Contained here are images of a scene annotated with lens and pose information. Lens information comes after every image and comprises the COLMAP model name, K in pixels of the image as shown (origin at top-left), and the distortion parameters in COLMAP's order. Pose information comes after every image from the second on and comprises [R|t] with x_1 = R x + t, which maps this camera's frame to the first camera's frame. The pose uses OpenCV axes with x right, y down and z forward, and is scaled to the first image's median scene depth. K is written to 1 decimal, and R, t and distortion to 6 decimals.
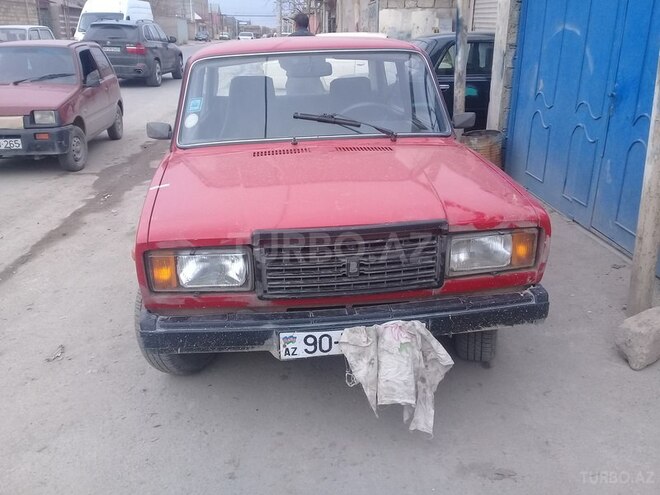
lens RADIAL K [[591.5, 0, 330.0], [0, 591.5, 247.5], [0, 0, 1]] dist [0.009498, 0.005566]
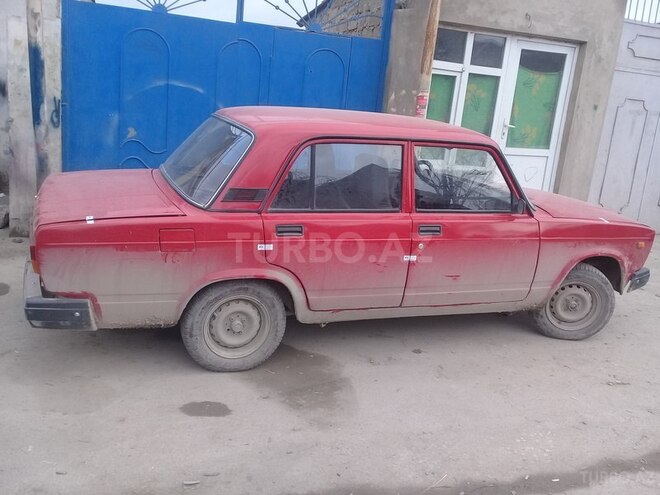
lens RADIAL K [[591.5, 0, 330.0], [0, 591.5, 247.5], [0, 0, 1]] dist [0.009498, 0.005566]
pose [[-0.243741, -0.264053, 0.933202, -0.960473], [0.246598, 0.913725, 0.322950, -0.433947], [-0.937966, 0.308842, -0.157597, 1.146411]]
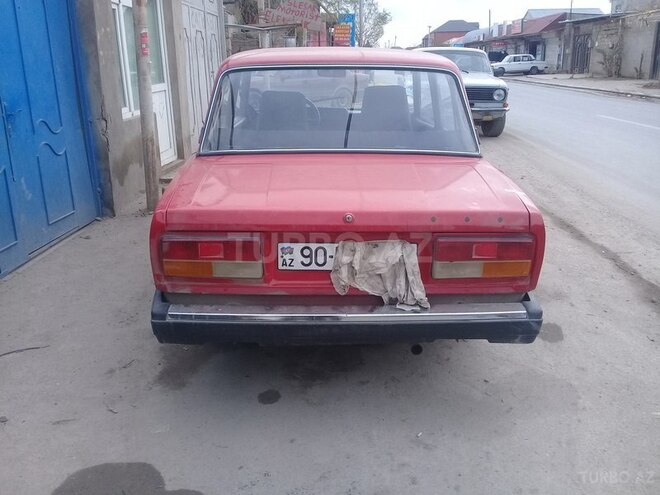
lens RADIAL K [[591.5, 0, 330.0], [0, 591.5, 247.5], [0, 0, 1]] dist [0.009498, 0.005566]
pose [[-0.989814, -0.025165, 0.140124, -0.168035], [0.065625, 0.792795, 0.605945, -0.615348], [-0.126338, 0.608969, -0.783068, 1.769658]]
